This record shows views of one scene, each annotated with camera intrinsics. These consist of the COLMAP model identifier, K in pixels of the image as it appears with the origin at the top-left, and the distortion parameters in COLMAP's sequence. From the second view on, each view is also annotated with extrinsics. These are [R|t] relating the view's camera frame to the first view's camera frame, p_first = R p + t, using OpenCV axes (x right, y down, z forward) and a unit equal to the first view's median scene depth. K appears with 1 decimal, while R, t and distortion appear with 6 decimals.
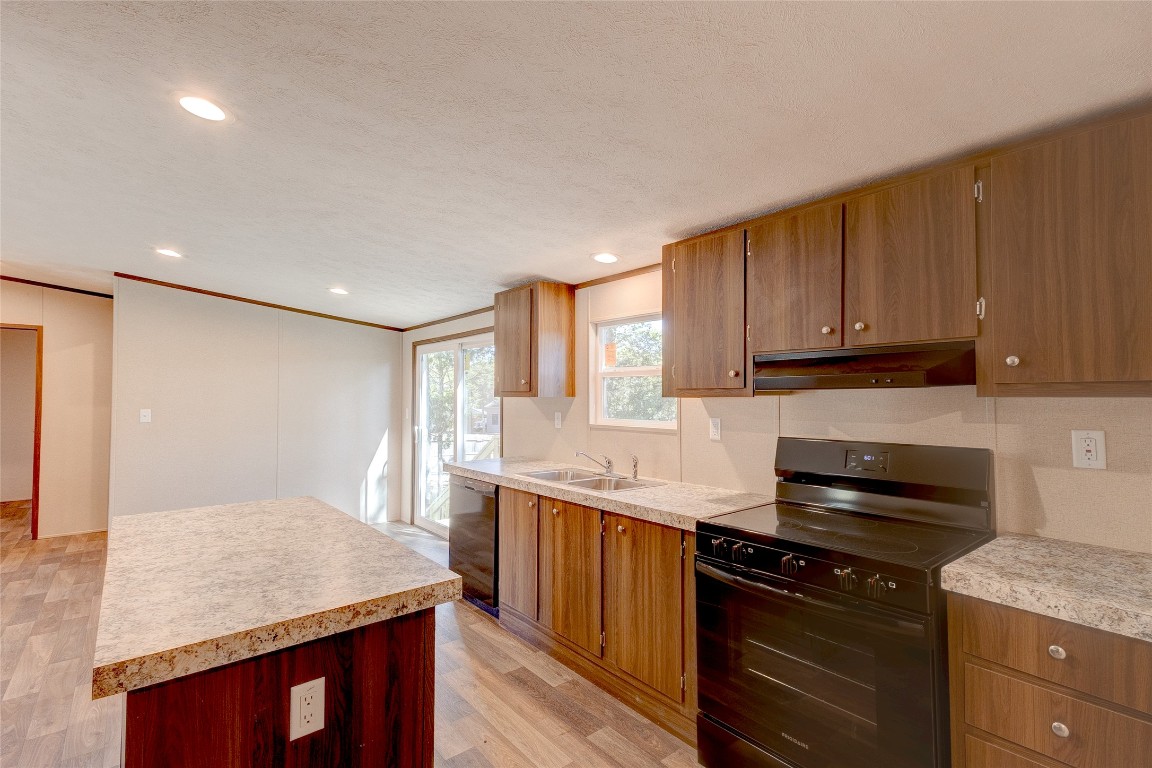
lens RADIAL K [[545.3, 0, 584.7], [0, 545.3, 384.5], [0, 0, 1]] dist [0.028095, -0.007997]
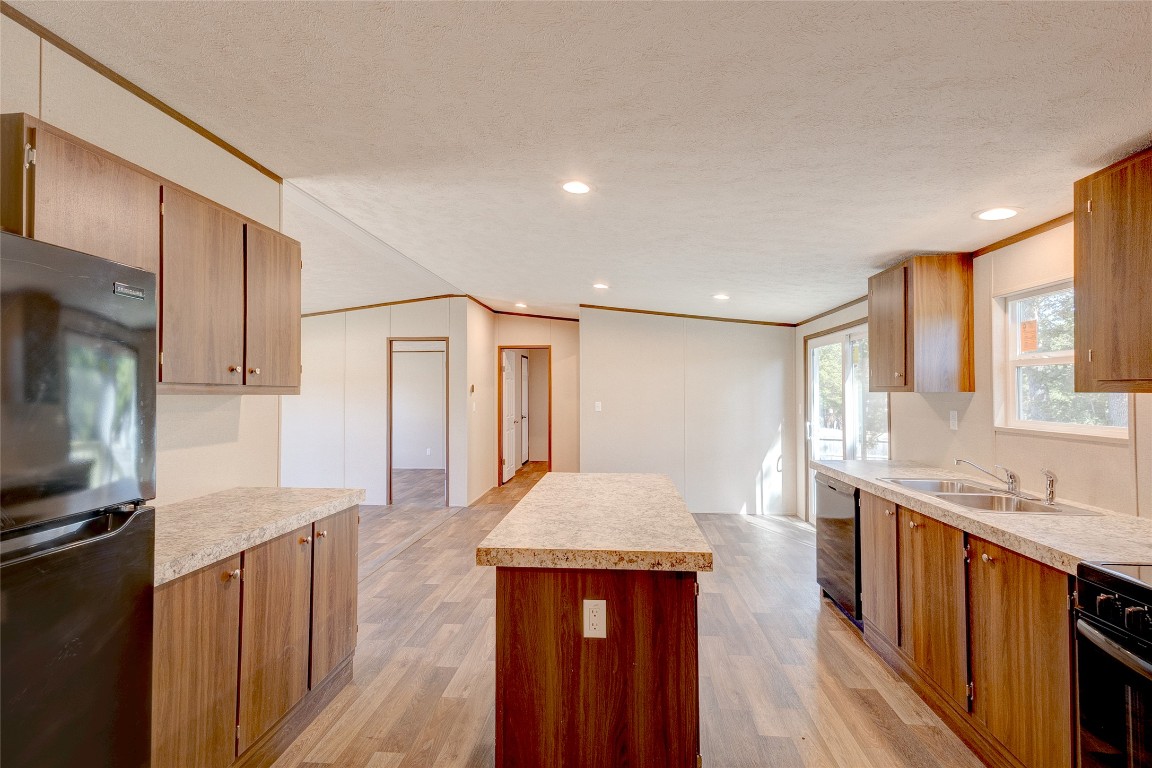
lens RADIAL K [[545.3, 0, 561.7], [0, 545.3, 383.7], [0, 0, 1]] dist [0.028095, -0.007997]
pose [[0.692565, -0.013556, -0.721228, 0.194145], [0.018867, 0.999822, -0.000675, -0.000569], [0.721108, -0.013140, 0.692698, 0.000849]]
